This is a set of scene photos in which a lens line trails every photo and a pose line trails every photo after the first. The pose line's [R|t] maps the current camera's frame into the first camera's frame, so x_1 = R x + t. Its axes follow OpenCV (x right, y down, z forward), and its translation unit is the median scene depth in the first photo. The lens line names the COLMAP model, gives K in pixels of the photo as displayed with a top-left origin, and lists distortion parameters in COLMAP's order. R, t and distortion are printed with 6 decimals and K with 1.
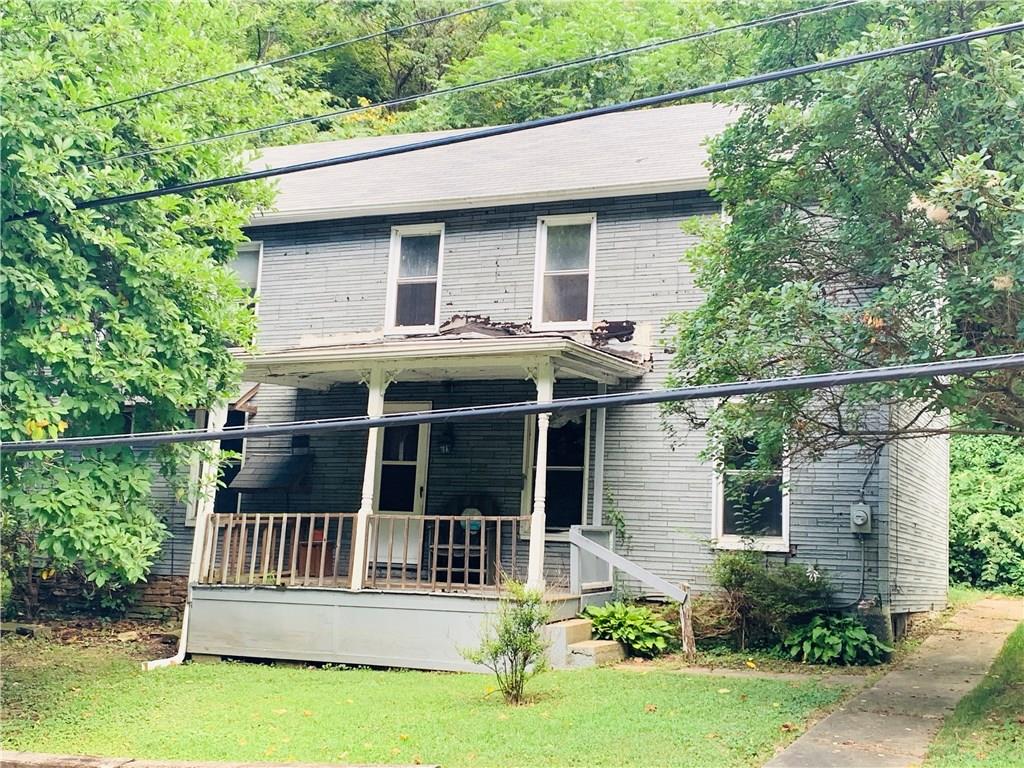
lens RADIAL K [[1345.5, 0, 503.0], [0, 1345.5, 373.5], [0, 0, 1]] dist [0.053142, 0.000000]
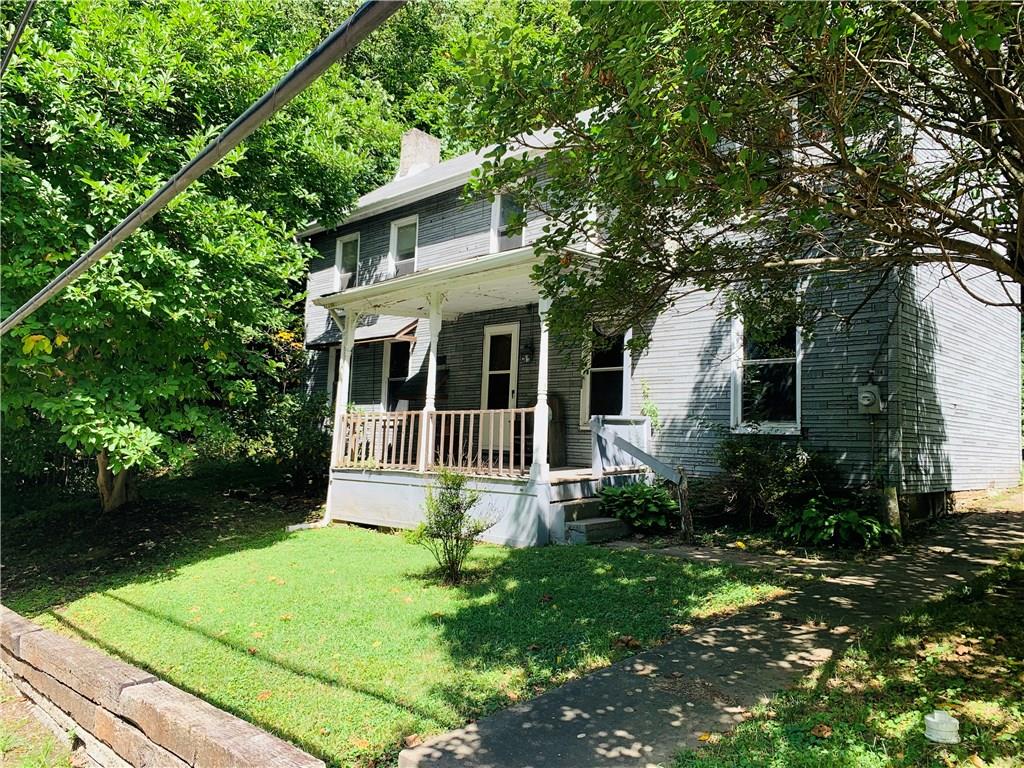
lens RADIAL K [[776.9, 0, 505.5], [0, 776.9, 392.8], [0, 0, 1]] dist [0.031045, -0.048164]
pose [[0.938141, -0.038688, -0.344085, 0.194484], [0.060460, 0.996775, 0.052767, 0.051557], [0.340934, -0.070306, 0.937455, 0.343160]]
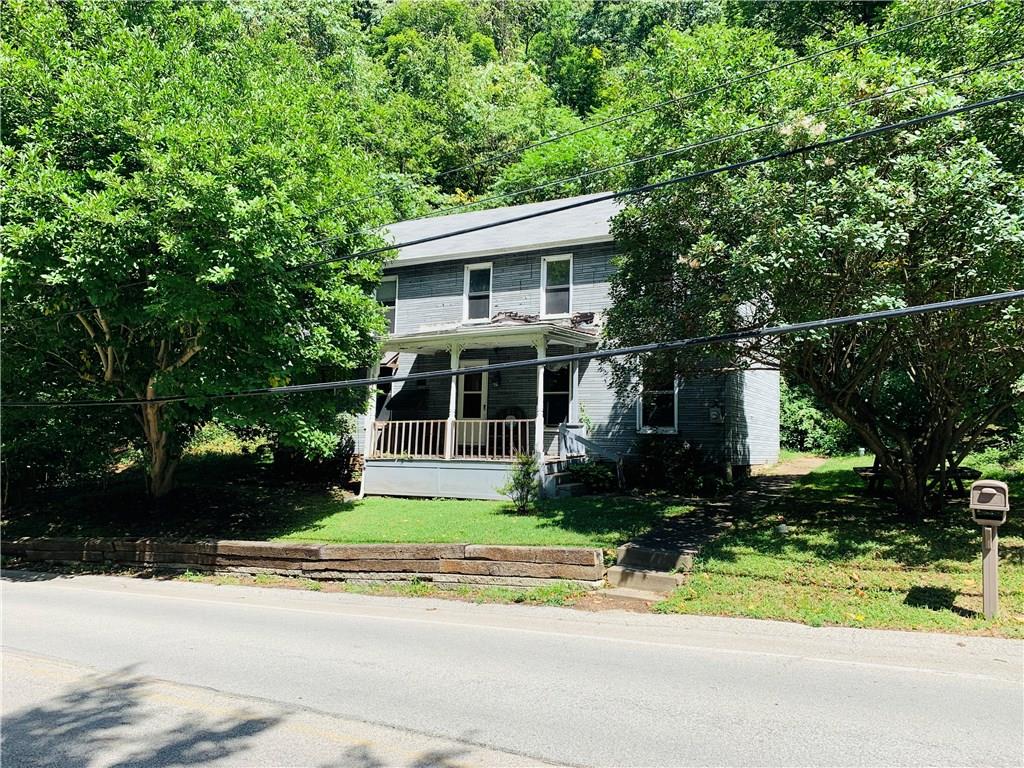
lens RADIAL K [[776.9, 0, 499.9], [0, 776.9, 394.4], [0, 0, 1]] dist [0.031045, -0.048164]
pose [[0.996048, -0.030013, -0.083596, 0.055632], [0.036102, 0.996729, 0.072306, -0.008678], [0.081152, -0.075038, 0.993873, -0.078624]]
